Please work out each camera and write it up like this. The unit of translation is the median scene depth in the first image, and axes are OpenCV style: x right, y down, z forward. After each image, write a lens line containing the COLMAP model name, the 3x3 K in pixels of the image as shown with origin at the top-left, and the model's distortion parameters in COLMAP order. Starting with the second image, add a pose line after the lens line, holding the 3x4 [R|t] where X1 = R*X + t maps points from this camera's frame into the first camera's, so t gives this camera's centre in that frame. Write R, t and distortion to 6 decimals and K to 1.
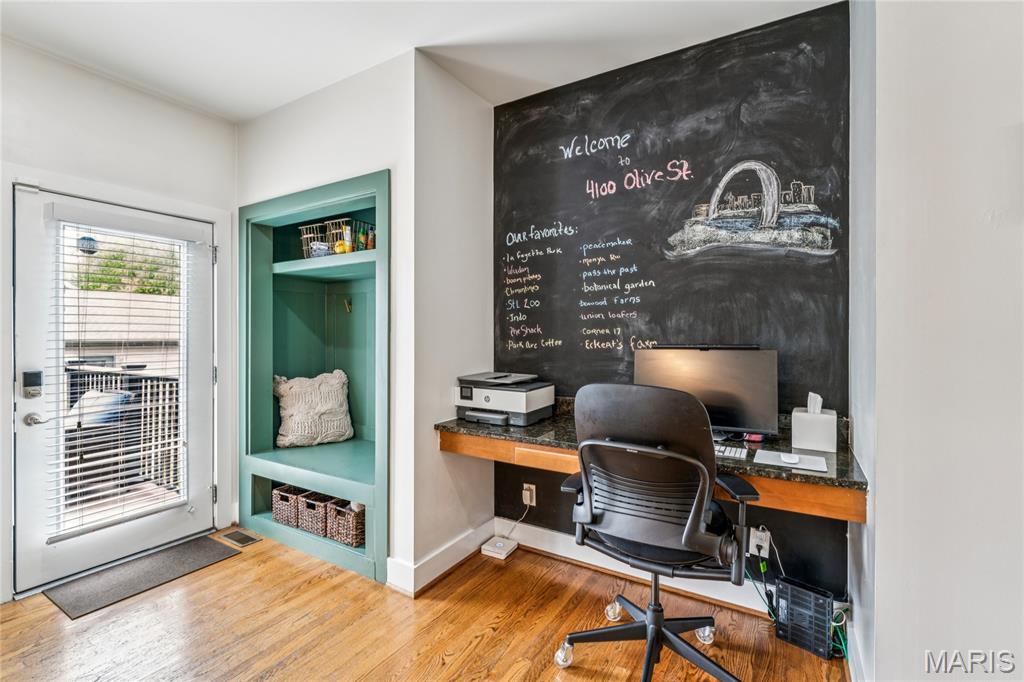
lens RADIAL K [[452.8, 0, 512.3], [0, 452.8, 336.1], [0, 0, 1]] dist [-0.001512, -0.000394]
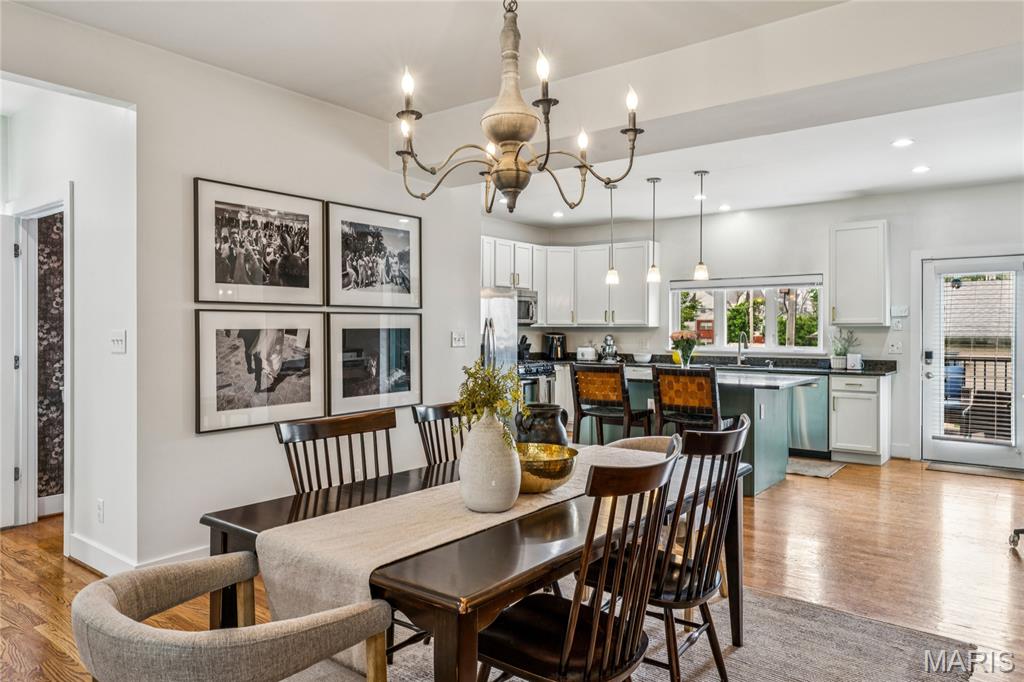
lens RADIAL K [[670.8, 0, 511.2], [0, 670.8, 336.8], [0, 0, 1]] dist [0.009367, 0.003420]
pose [[-0.113619, 0.003957, -0.993517, 1.957658], [-0.004611, 0.999979, 0.004510, 0.008277], [0.993514, 0.005093, -0.113598, -0.466518]]
